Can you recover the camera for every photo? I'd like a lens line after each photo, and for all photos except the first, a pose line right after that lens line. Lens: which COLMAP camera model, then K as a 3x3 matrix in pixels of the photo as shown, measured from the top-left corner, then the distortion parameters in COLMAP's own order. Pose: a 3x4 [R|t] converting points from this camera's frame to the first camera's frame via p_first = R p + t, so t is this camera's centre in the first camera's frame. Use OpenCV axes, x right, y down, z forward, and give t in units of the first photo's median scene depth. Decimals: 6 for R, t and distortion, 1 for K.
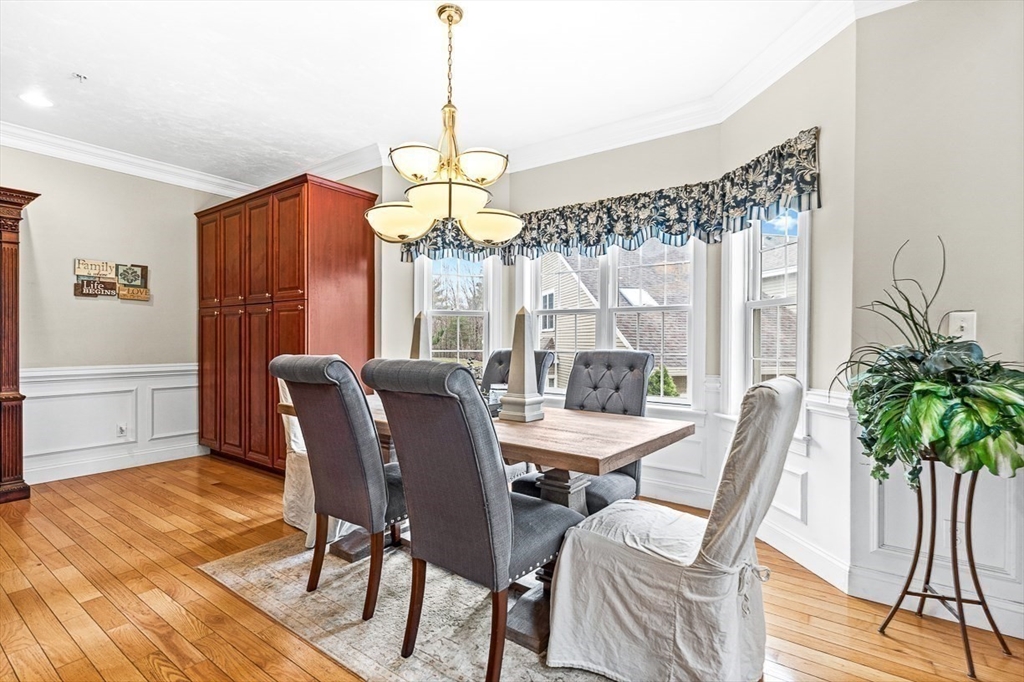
lens RADIAL K [[475.7, 0, 512.0], [0, 475.7, 341.0], [0, 0, 1]] dist [0.002058, 0.000144]
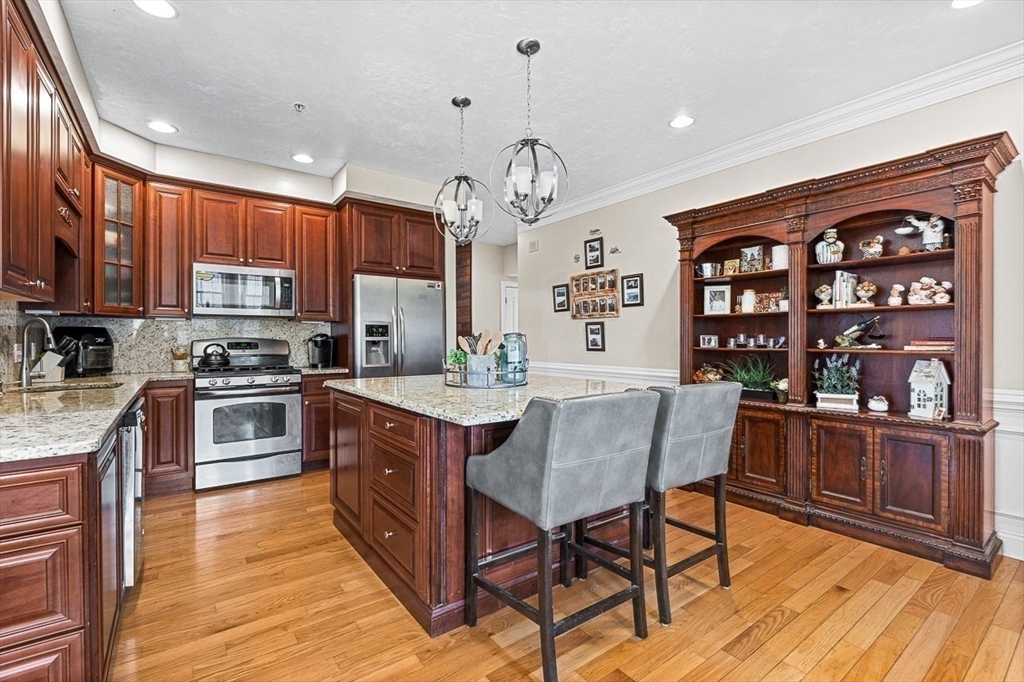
lens RADIAL K [[455.3, 0, 514.7], [0, 455.3, 342.5], [0, 0, 1]] dist [-0.001073, -0.000395]
pose [[-0.315696, 0.000305, -0.948860, -0.173603], [-0.000061, 1.000000, 0.000342, -0.013885], [0.948860, 0.000166, -0.315696, 0.555578]]
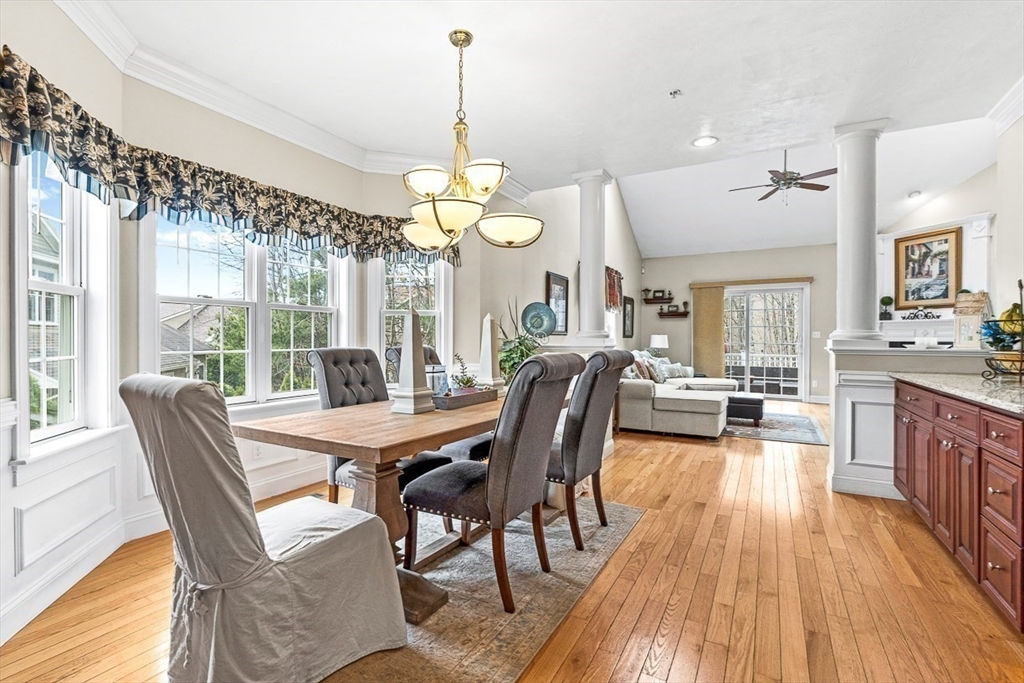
lens RADIAL K [[466.5, 0, 508.5], [0, 466.5, 339.6], [0, 0, 1]] dist [0.001261, -0.000793]
pose [[-0.098719, -0.010878, 0.995056, -0.840742], [-0.001900, 0.999940, 0.010743, -0.007959], [-0.995114, -0.000830, -0.098734, 0.685437]]
